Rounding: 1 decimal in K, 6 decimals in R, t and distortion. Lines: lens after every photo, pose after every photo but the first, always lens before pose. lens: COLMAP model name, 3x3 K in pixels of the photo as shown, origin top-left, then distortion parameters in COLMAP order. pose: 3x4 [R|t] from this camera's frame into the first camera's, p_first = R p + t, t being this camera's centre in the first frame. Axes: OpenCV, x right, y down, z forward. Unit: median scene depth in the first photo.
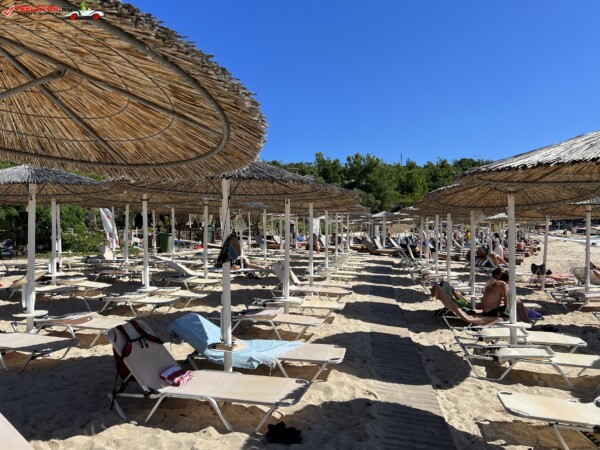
lens RADIAL K [[456.5, 0, 298.3], [0, 456.5, 225.7], [0, 0, 1]] dist [0.053174, -0.054728]
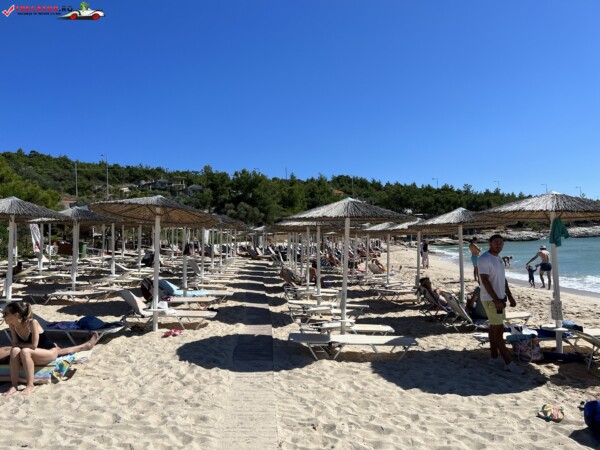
lens RADIAL K [[456.5, 0, 302.6], [0, 456.5, 227.3], [0, 0, 1]] dist [0.053174, -0.054728]
pose [[0.967361, 0.014245, 0.253003, -0.029776], [-0.009933, 0.999783, -0.018311, -0.004765], [-0.253209, 0.015200, 0.967292, -0.257990]]
